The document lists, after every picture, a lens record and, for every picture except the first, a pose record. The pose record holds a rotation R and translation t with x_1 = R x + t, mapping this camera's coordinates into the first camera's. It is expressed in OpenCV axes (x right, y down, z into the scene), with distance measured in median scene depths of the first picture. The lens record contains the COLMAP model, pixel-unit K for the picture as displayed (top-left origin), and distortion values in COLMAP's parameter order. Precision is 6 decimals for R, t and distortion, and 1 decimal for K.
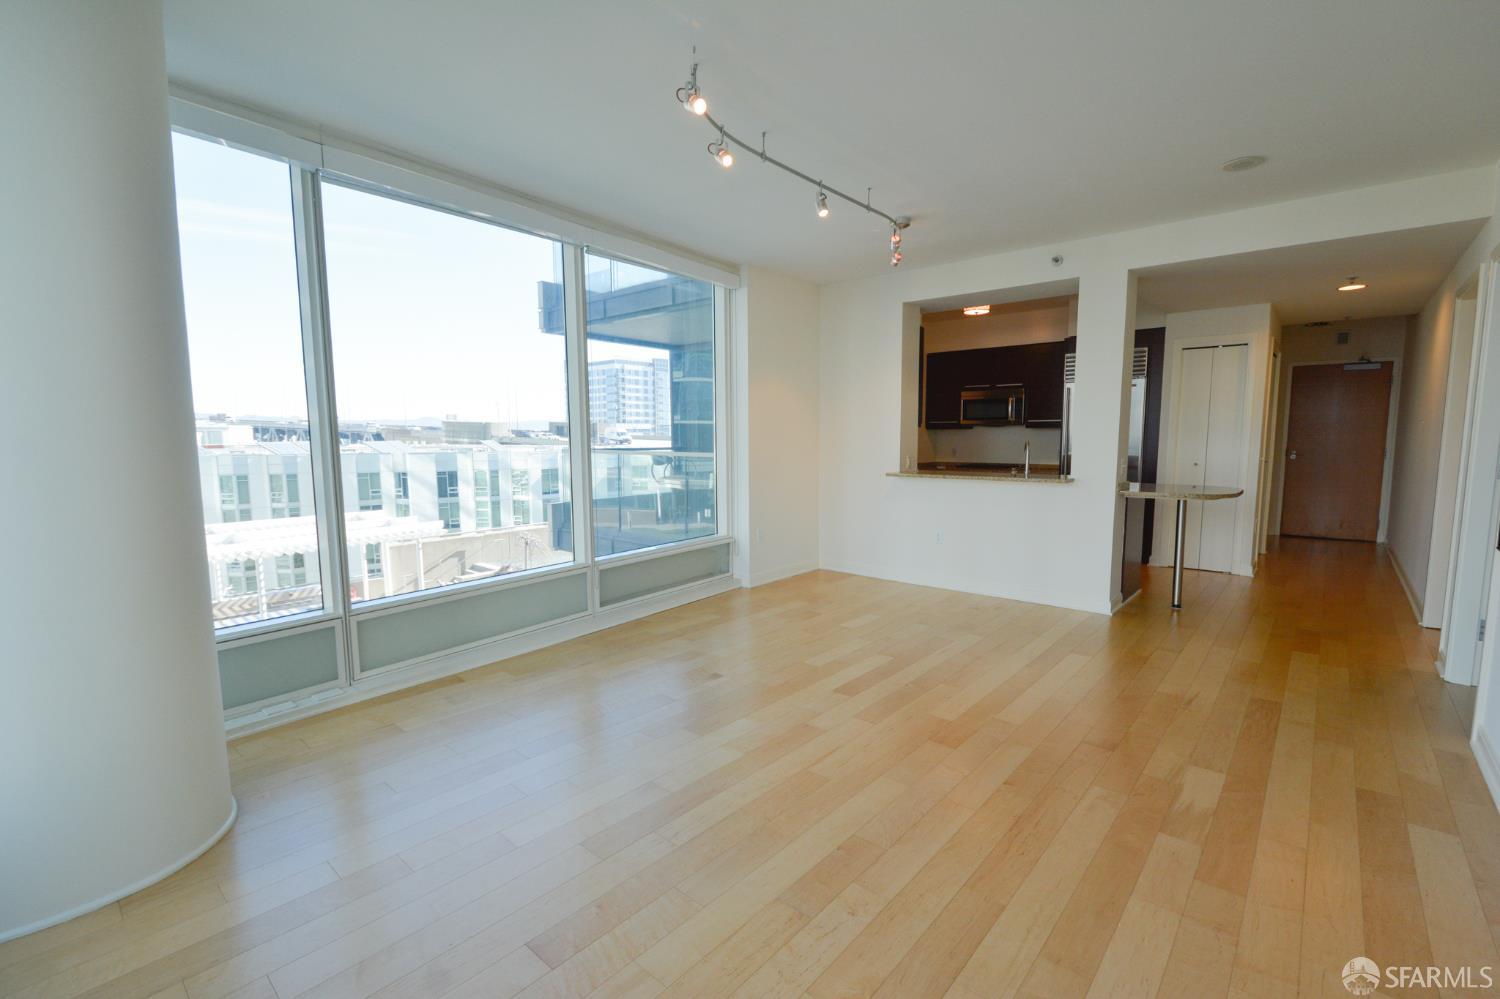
lens RADIAL K [[662.3, 0, 761.9], [0, 662.3, 503.1], [0, 0, 1]] dist [0.004132, -0.004959]
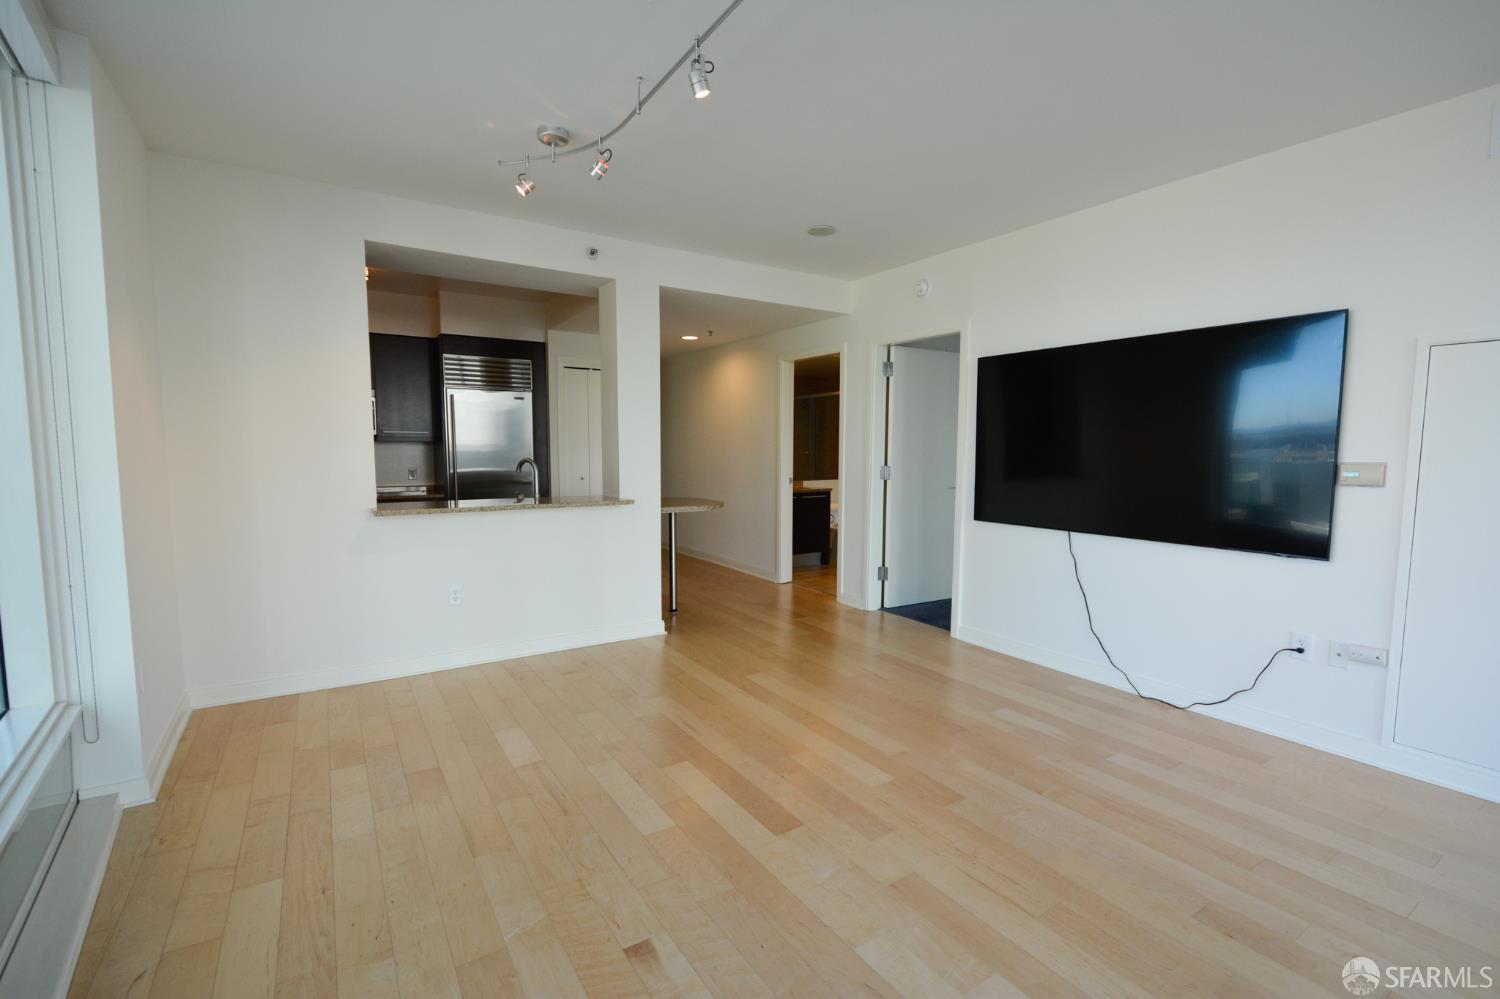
lens RADIAL K [[662.3, 0, 761.9], [0, 662.3, 503.1], [0, 0, 1]] dist [0.004132, -0.004959]
pose [[0.274800, -0.073804, 0.958665, -0.381436], [0.093182, 0.994401, 0.049845, -0.062563], [-0.956976, 0.075633, 0.280138, 0.595197]]
